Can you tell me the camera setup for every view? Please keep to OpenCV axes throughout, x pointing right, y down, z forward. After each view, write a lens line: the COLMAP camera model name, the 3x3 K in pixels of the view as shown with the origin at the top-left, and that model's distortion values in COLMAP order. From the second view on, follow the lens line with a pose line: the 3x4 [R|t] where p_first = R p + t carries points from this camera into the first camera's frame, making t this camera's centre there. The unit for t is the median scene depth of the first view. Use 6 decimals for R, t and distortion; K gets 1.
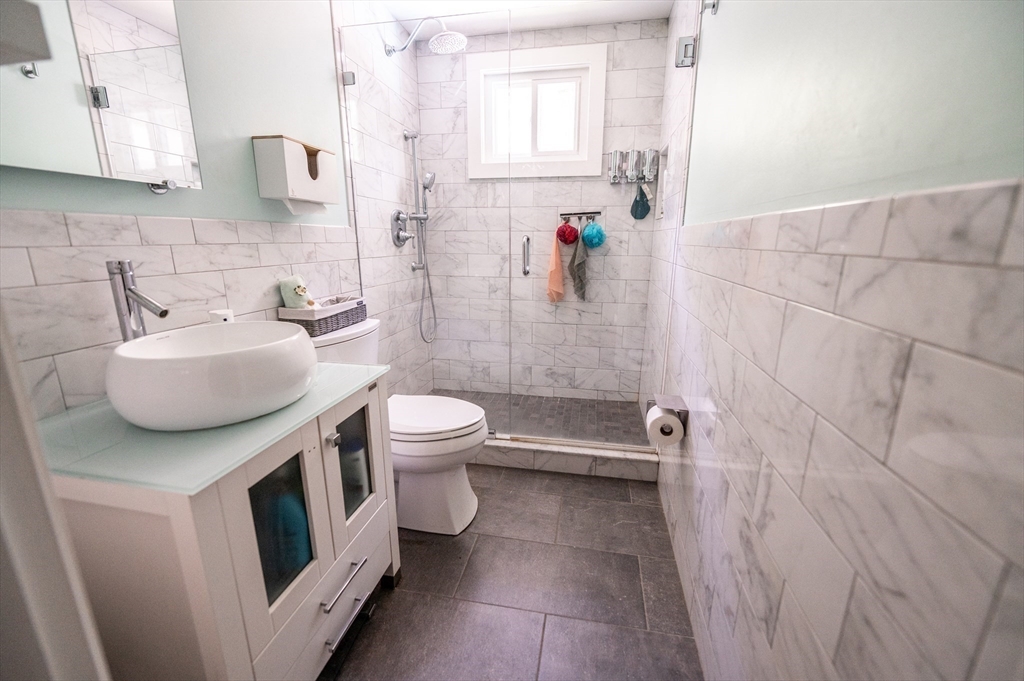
lens RADIAL K [[410.3, 0, 516.3], [0, 410.3, 342.7], [0, 0, 1]] dist [-0.003808, -0.000968]
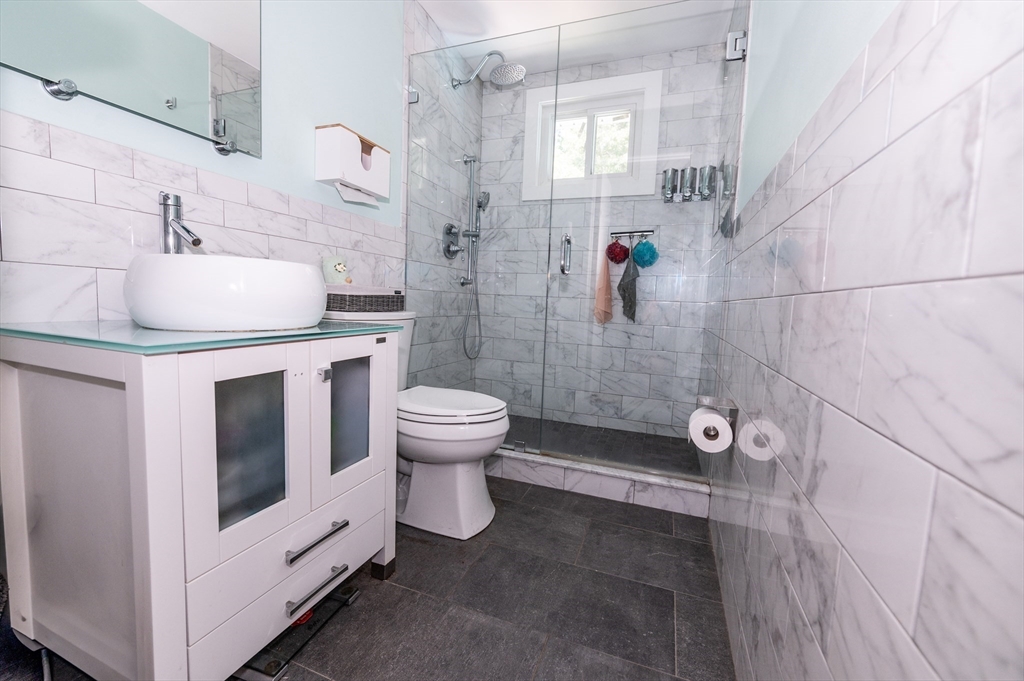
lens RADIAL K [[410.3, 0, 511.8], [0, 410.3, 336.2], [0, 0, 1]] dist [-0.003808, -0.000968]
pose [[0.984562, 0.052332, -0.167031, 0.060832], [-0.077462, 0.985997, -0.147680, 0.113312], [0.156964, 0.158338, 0.974829, 0.053001]]
